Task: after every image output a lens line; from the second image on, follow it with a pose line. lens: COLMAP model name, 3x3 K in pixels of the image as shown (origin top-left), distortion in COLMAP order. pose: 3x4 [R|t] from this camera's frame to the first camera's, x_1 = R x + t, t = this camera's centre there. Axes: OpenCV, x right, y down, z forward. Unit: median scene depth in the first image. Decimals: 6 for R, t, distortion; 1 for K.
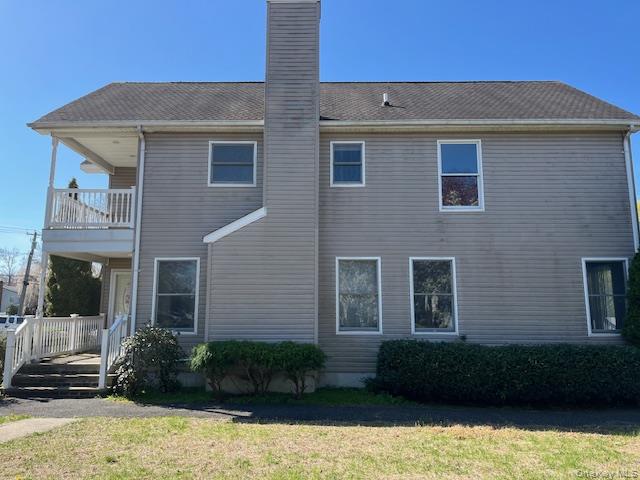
lens RADIAL K [[485.9, 0, 320.0], [0, 485.9, 240.0], [0, 0, 1]] dist [0.066975, -0.080960]
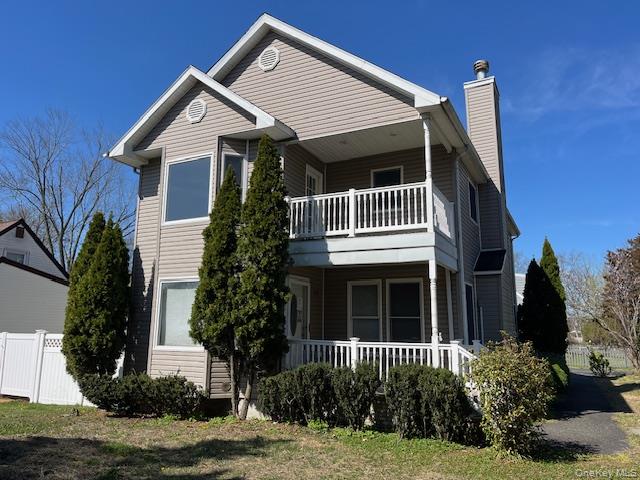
lens RADIAL K [[485.9, 0, 320.0], [0, 485.9, 240.0], [0, 0, 1]] dist [0.066975, -0.080960]
pose [[0.443265, 0.171675, 0.879798, -1.323607], [-0.140380, 0.982674, -0.121022, 0.114211], [-0.885330, -0.069861, 0.459684, 0.793135]]
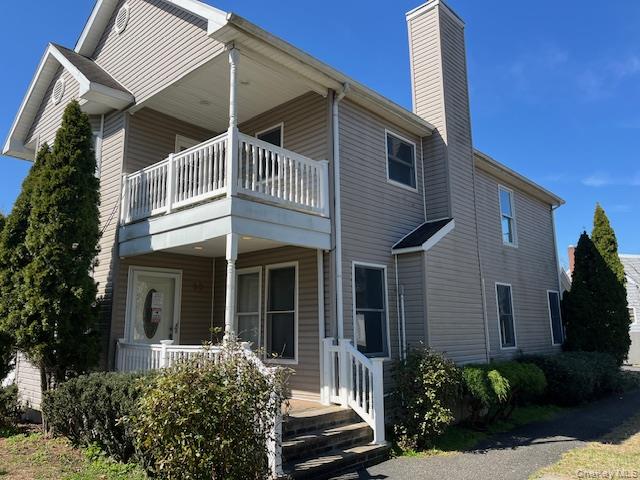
lens RADIAL K [[485.9, 0, 320.0], [0, 485.9, 240.0], [0, 0, 1]] dist [0.066975, -0.080960]
pose [[0.668330, 0.129807, 0.732451, -0.906469], [-0.098659, 0.991426, -0.085681, 0.072085], [-0.737293, -0.015000, 0.675406, 0.519597]]
